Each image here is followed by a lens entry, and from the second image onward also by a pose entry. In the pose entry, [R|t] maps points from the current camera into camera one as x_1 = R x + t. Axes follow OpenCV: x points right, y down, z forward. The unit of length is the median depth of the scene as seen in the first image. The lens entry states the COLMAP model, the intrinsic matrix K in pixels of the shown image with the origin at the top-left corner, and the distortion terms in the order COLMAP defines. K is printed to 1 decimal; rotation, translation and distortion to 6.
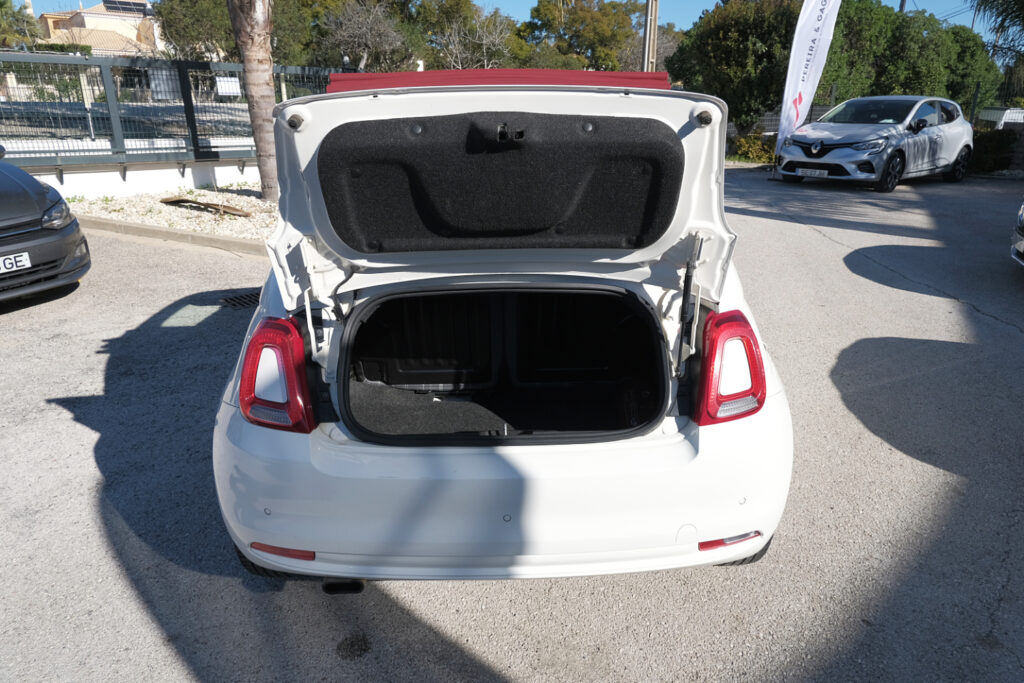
lens RADIAL K [[645.2, 0, 517.1], [0, 645.2, 332.3], [0, 0, 1]] dist [0.002877, 0.002498]
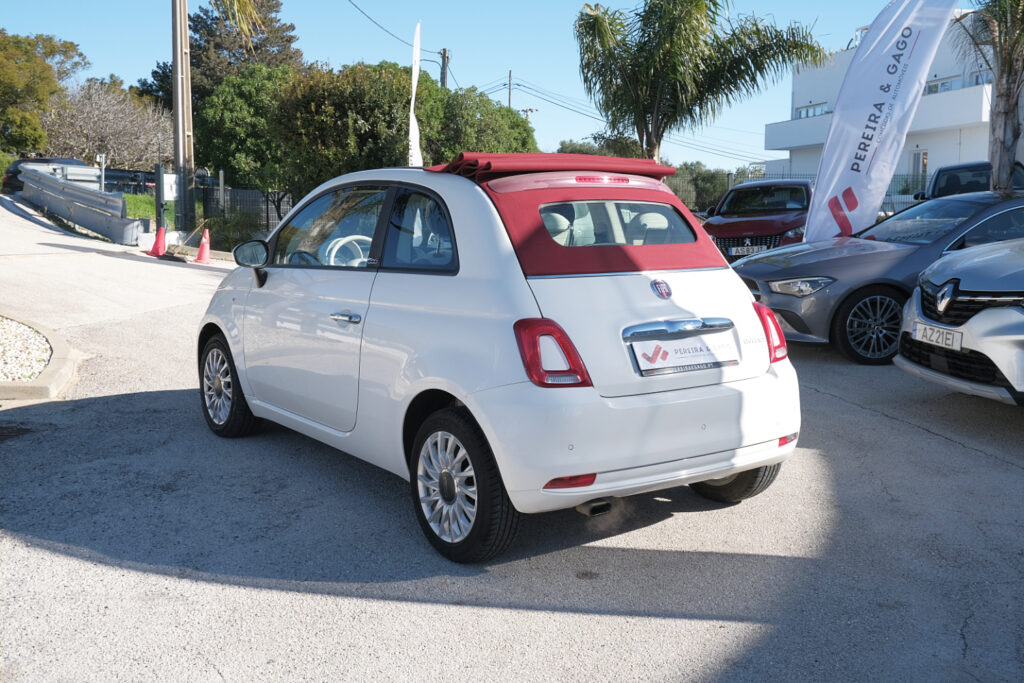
lens RADIAL K [[1088.2, 0, 512.0], [0, 1088.2, 341.5], [0, 0, 1]] dist [-0.043837, 0.212359]
pose [[0.825247, -0.063858, 0.561150, -0.304114], [0.179057, 0.971912, -0.152725, 0.067379], [-0.535636, 0.226514, 0.813502, -0.155985]]
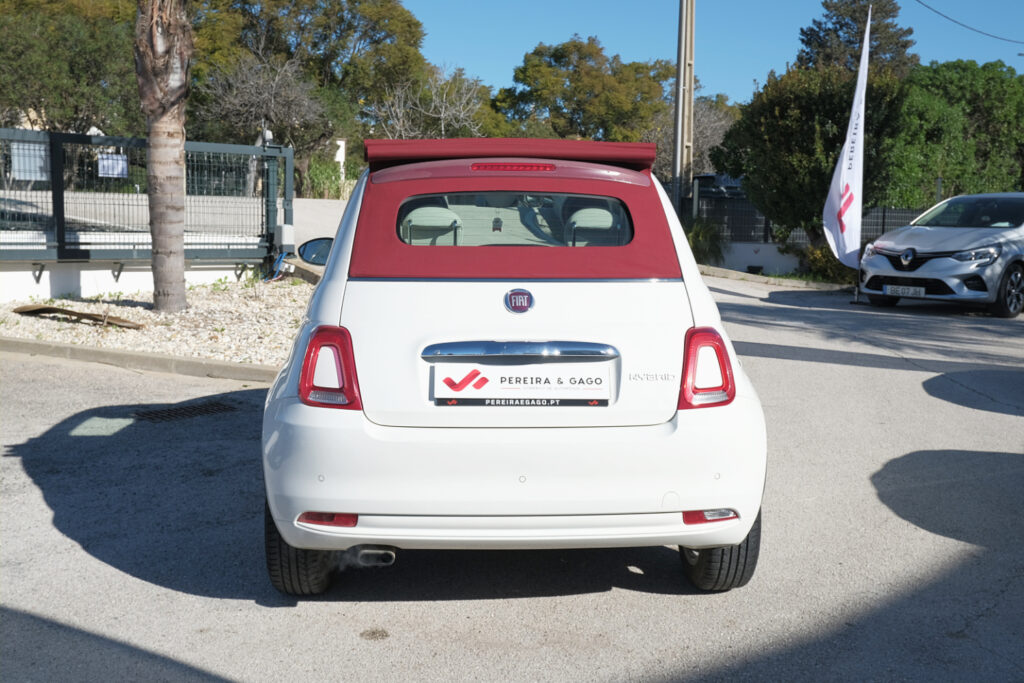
lens RADIAL K [[1088.2, 0, 512.0], [0, 1088.2, 341.5], [0, 0, 1]] dist [-0.043837, 0.212359]
pose [[0.999641, 0.011491, 0.024218, -0.014430], [-0.005971, 0.976212, -0.216738, 0.079468], [-0.026132, 0.216515, 0.975929, -0.176098]]
